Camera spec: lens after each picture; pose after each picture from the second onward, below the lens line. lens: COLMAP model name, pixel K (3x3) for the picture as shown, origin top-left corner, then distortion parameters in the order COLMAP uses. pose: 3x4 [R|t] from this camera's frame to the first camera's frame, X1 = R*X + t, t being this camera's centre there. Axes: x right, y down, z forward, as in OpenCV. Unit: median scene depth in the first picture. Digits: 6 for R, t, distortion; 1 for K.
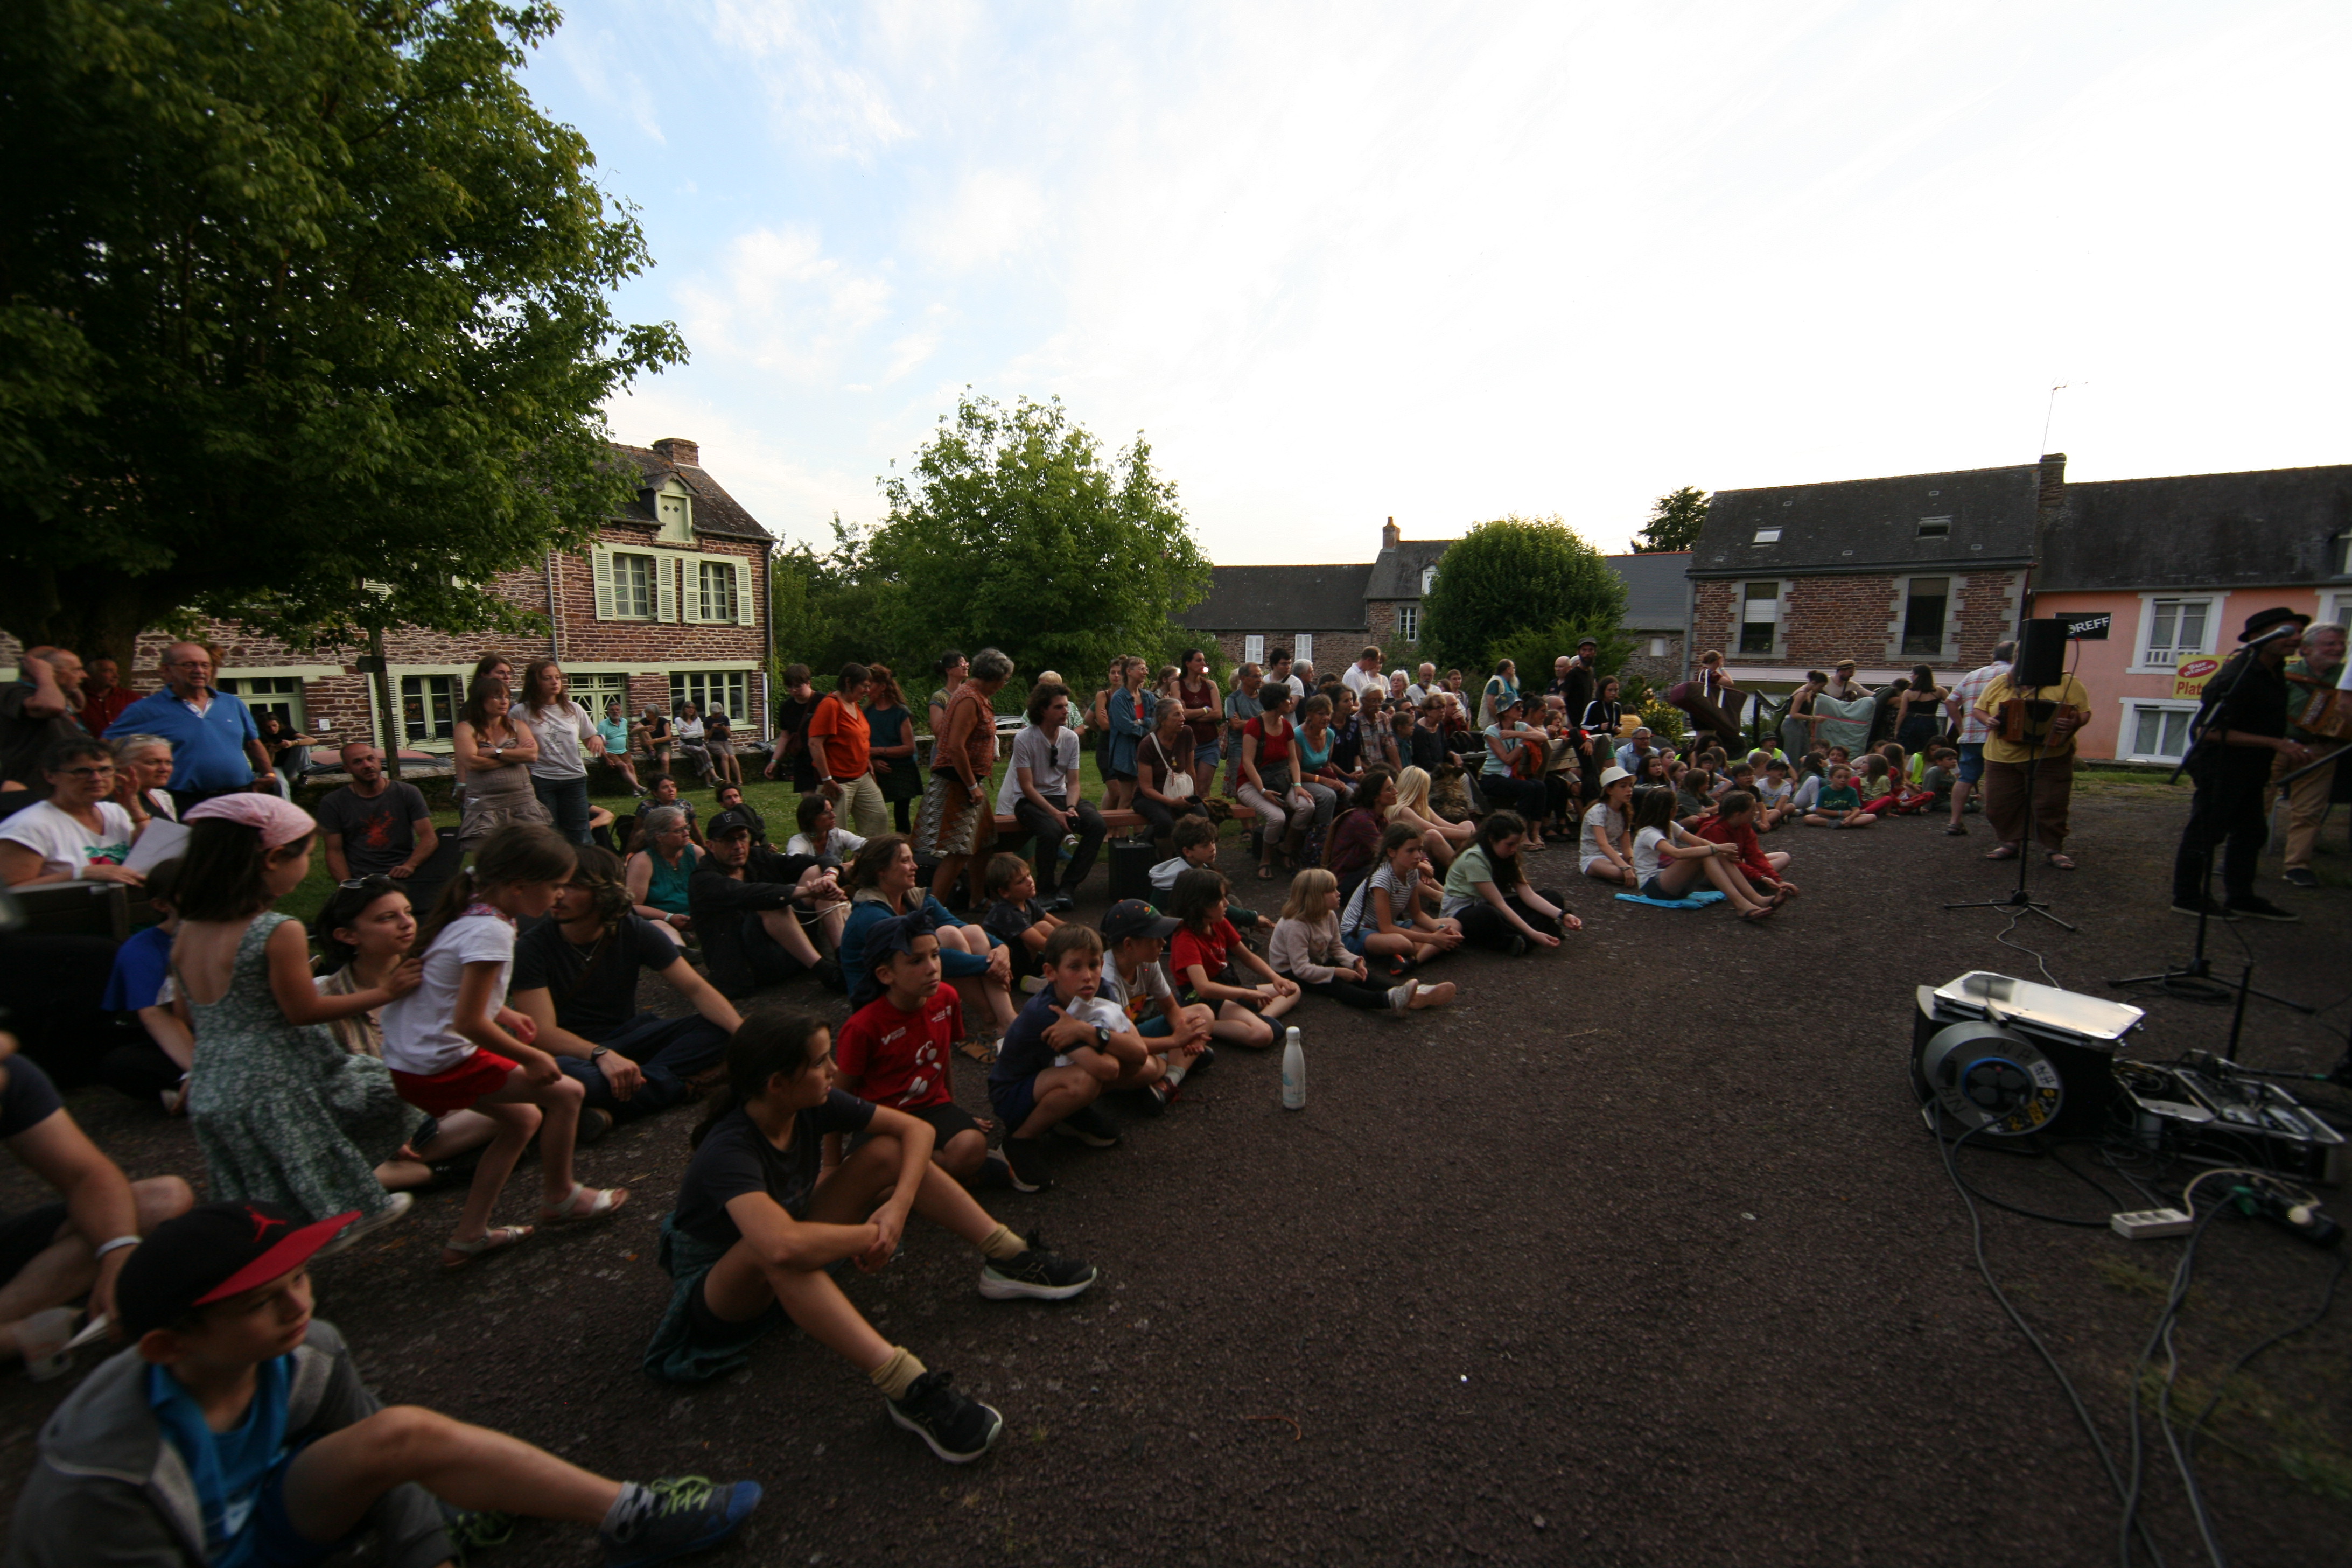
lens RADIAL K [[931.2, 0, 1187.5], [0, 931.2, 784.7], [0, 0, 1]] dist [-0.008532, 0.003301]
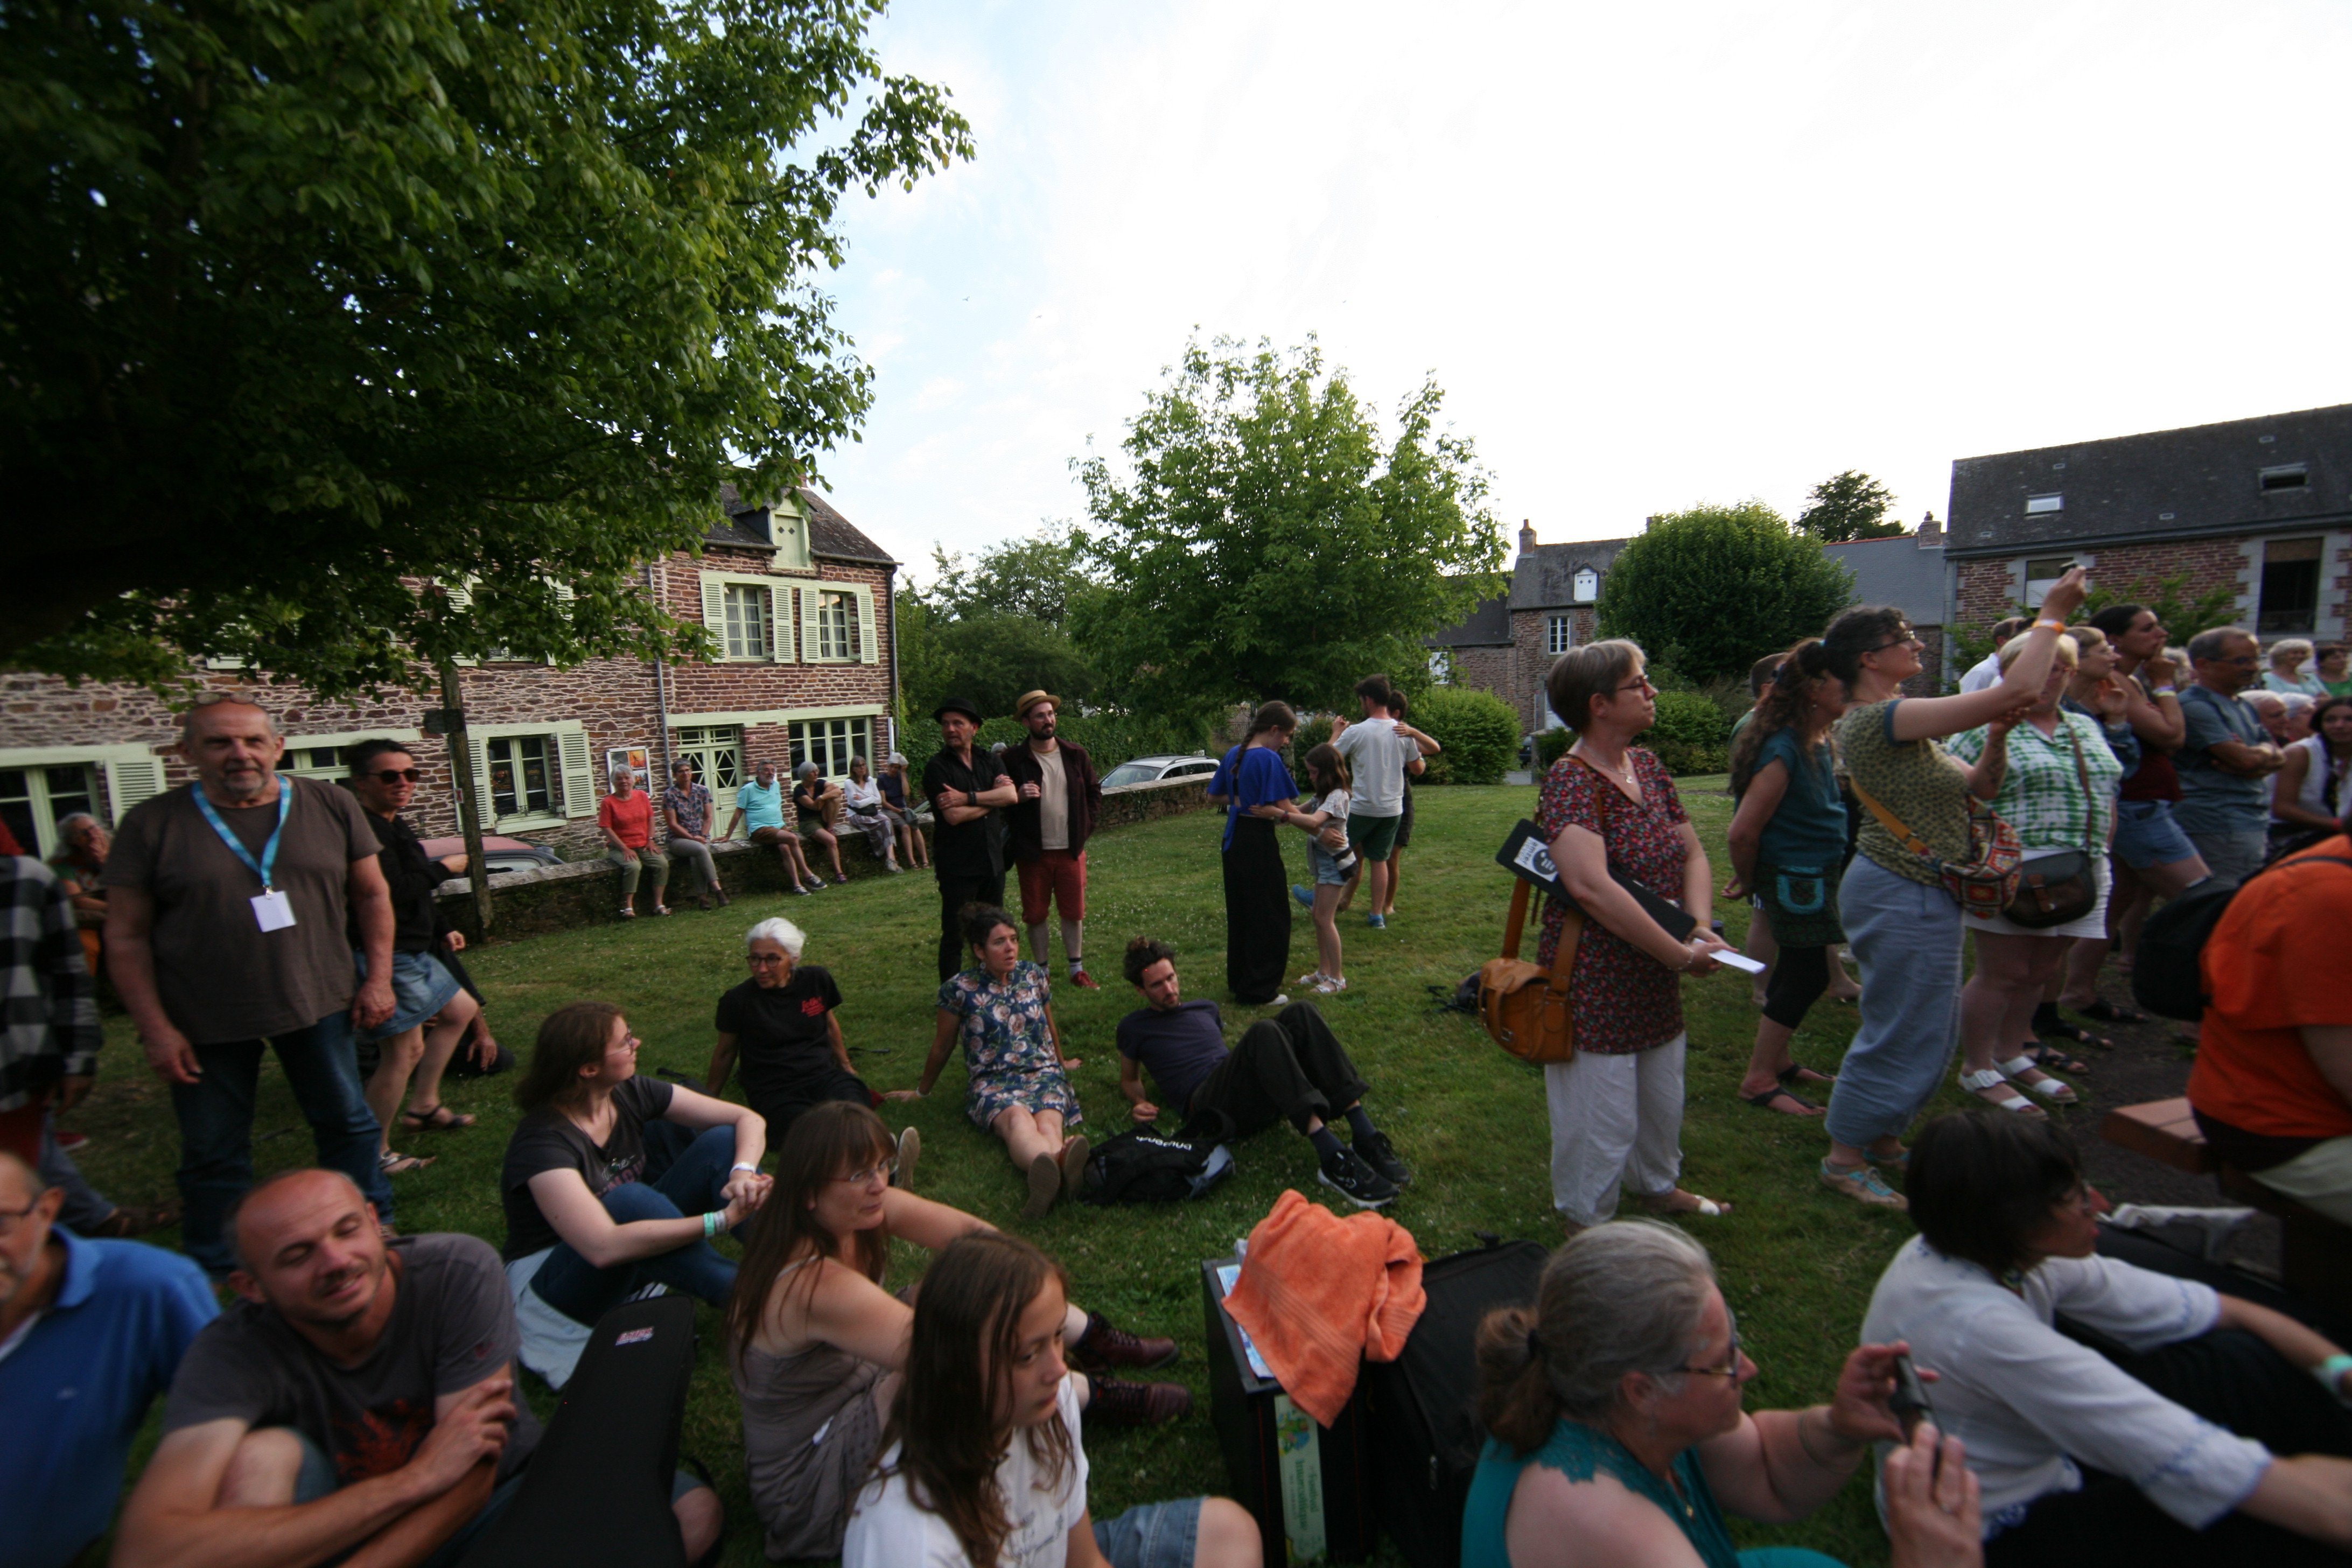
lens RADIAL K [[931.2, 0, 1187.5], [0, 931.2, 784.7], [0, 0, 1]] dist [-0.008532, 0.003301]
pose [[0.997647, -0.038962, -0.056416, -0.145498], [0.037024, 0.998701, -0.034996, -0.019313], [0.057706, 0.032825, 0.997794, 0.171199]]
